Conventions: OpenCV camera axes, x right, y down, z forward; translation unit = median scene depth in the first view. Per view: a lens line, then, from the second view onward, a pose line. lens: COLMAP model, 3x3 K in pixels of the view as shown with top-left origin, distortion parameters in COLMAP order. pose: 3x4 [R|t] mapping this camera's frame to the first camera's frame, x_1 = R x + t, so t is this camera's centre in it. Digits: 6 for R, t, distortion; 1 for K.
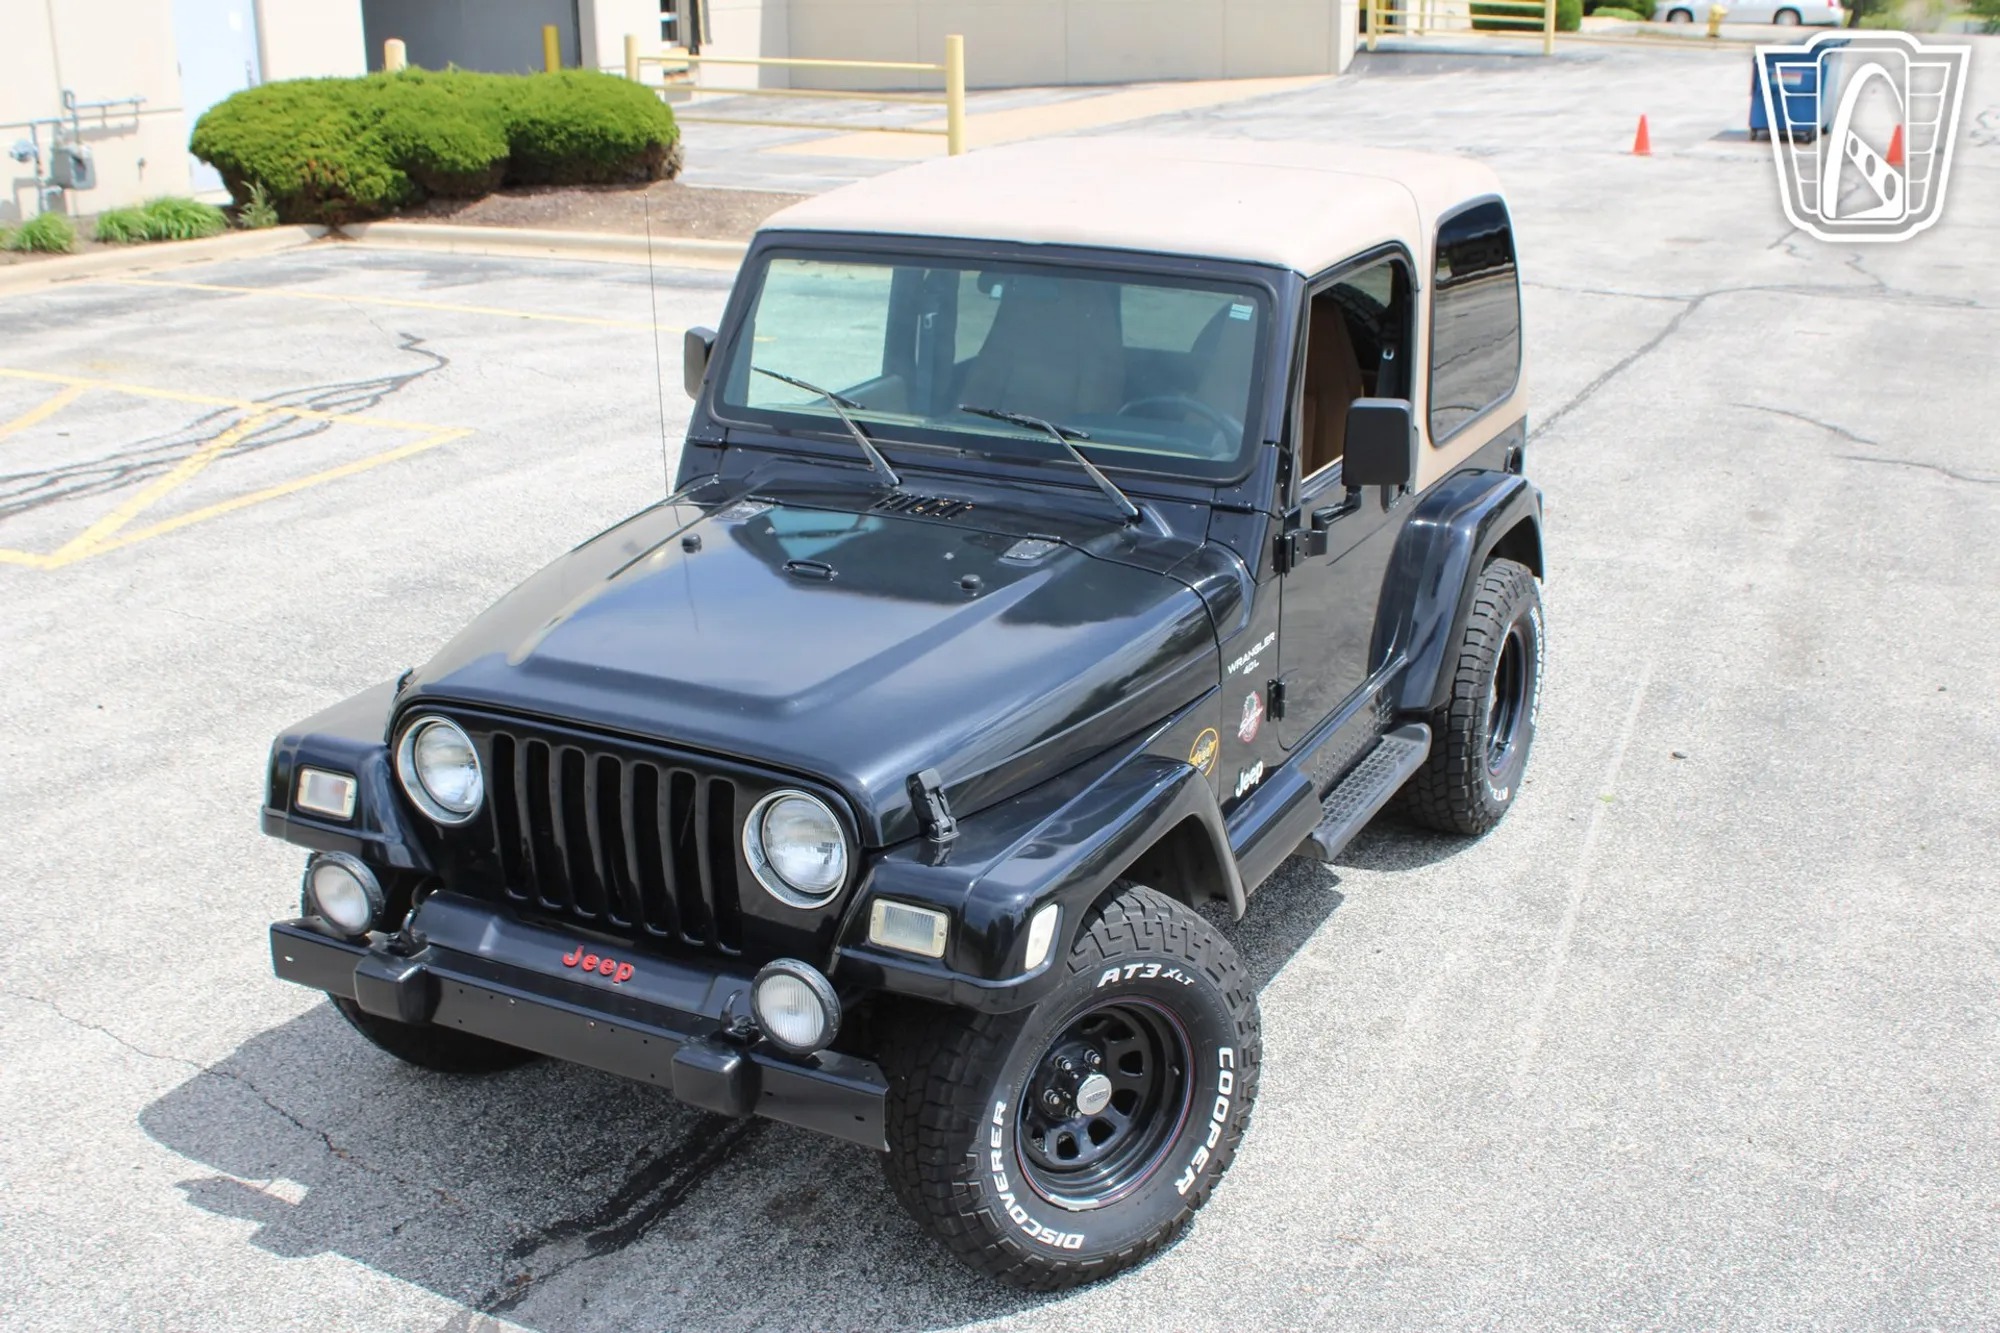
lens RADIAL K [[2276.3, 0, 1000.0], [0, 2276.3, 666.5], [0, 0, 1]] dist [-0.093716, 0.080518]
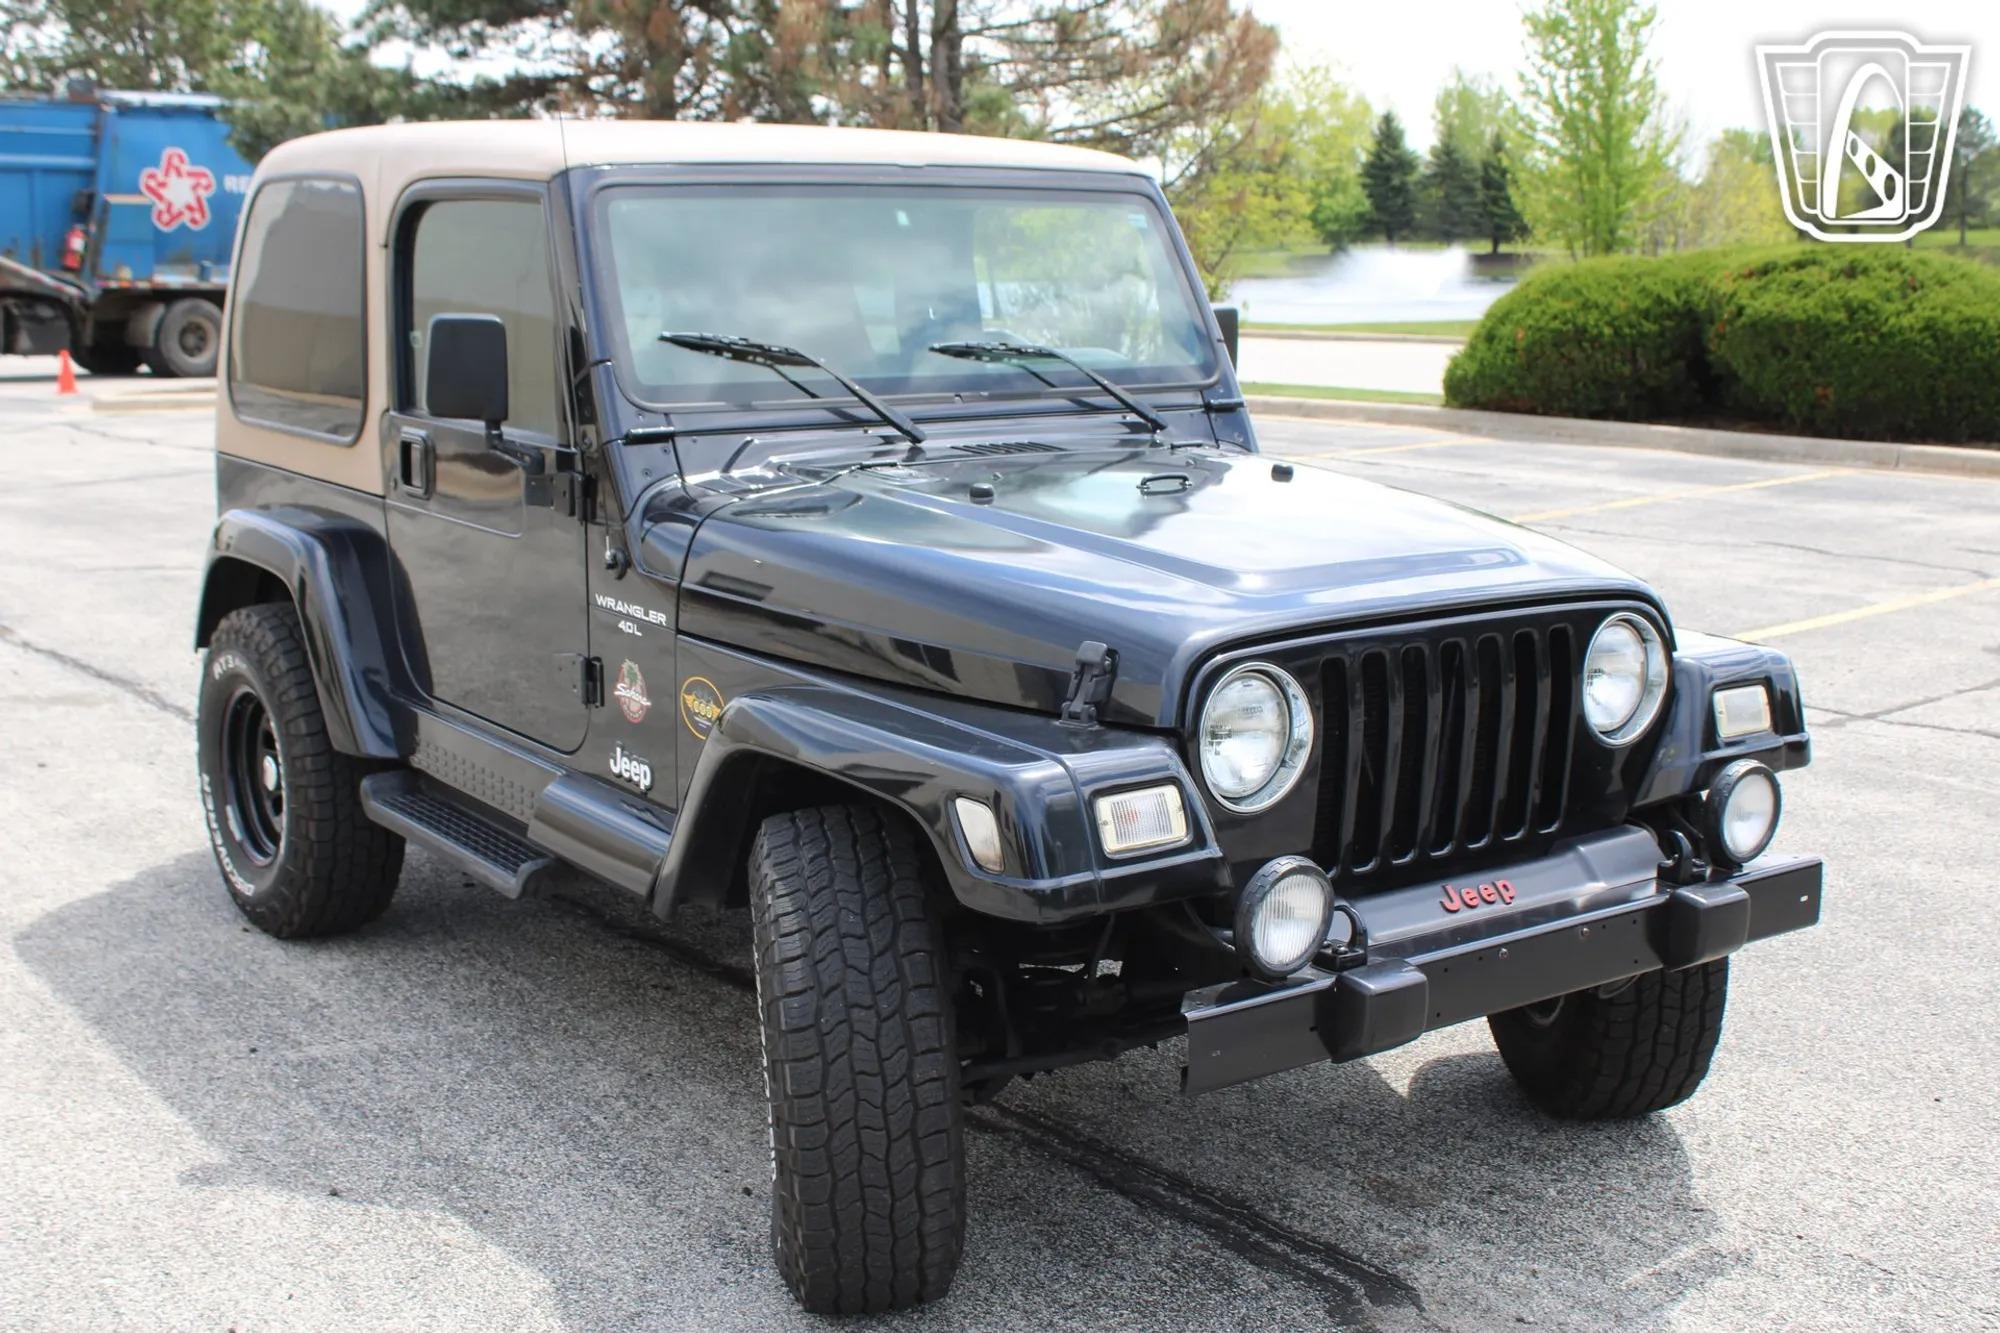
lens RADIAL K [[2419.5, 0, 1000.0], [0, 2419.5, 666.5], [0, 0, 1]] dist [-0.094464, 0.187671]
pose [[0.438356, -0.157251, 0.884939, -0.878972], [0.279384, 0.959642, 0.032132, -0.022585], [-0.854277, 0.233153, 0.464598, 0.620559]]
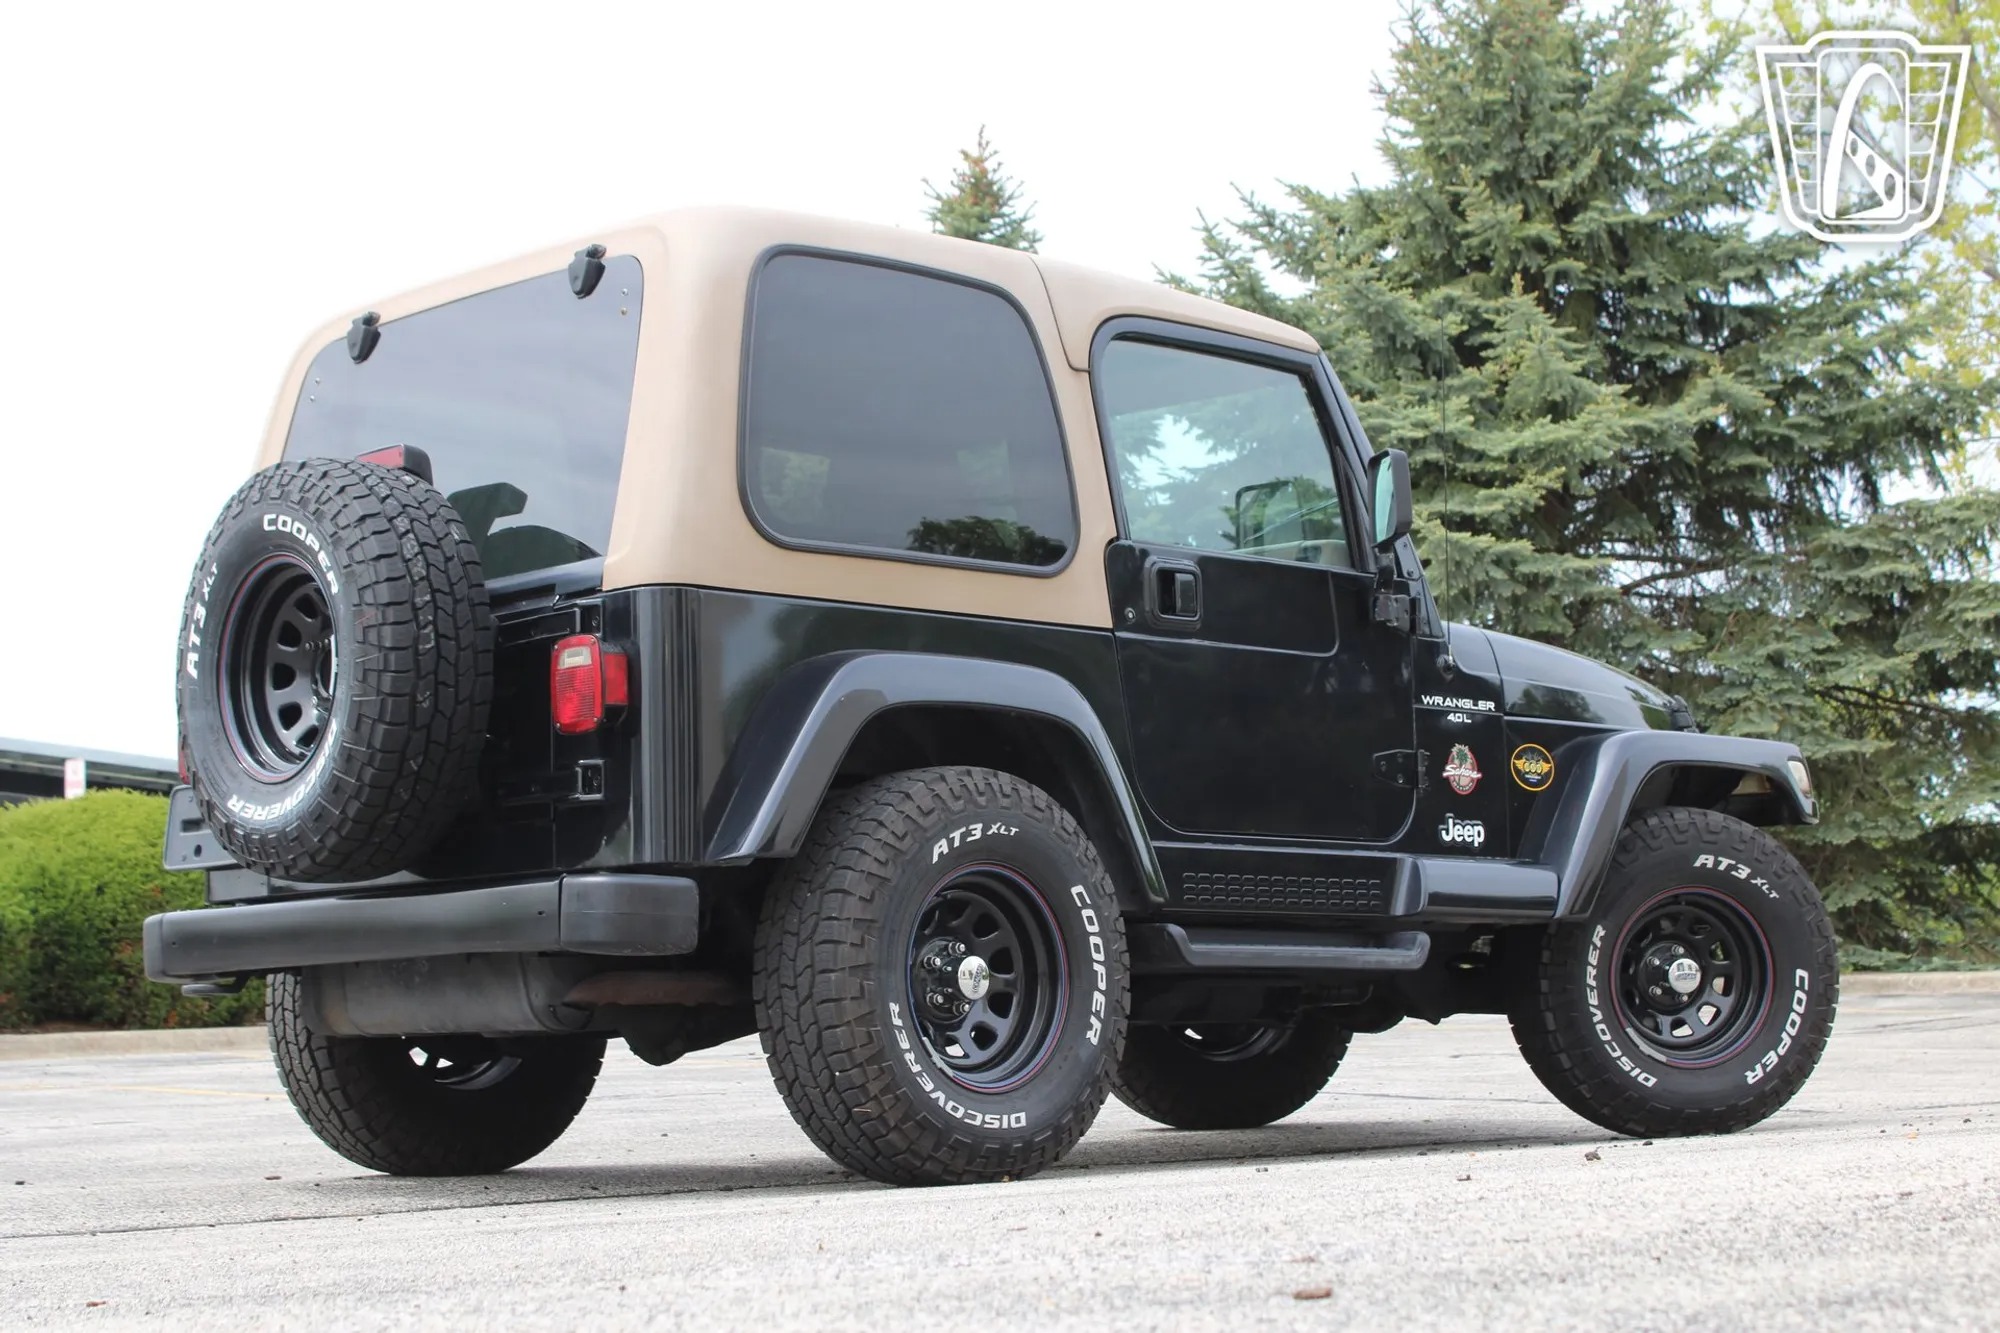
lens RADIAL K [[3373.6, 0, 1000.0], [0, 3373.6, 666.5], [0, 0, 1]] dist [-0.009027, 0.079547]
pose [[-0.951241, 0.062422, 0.302066, -0.431841], [0.127847, 0.971017, 0.201942, -0.401615], [-0.280706, 0.230714, -0.931652, 2.604563]]
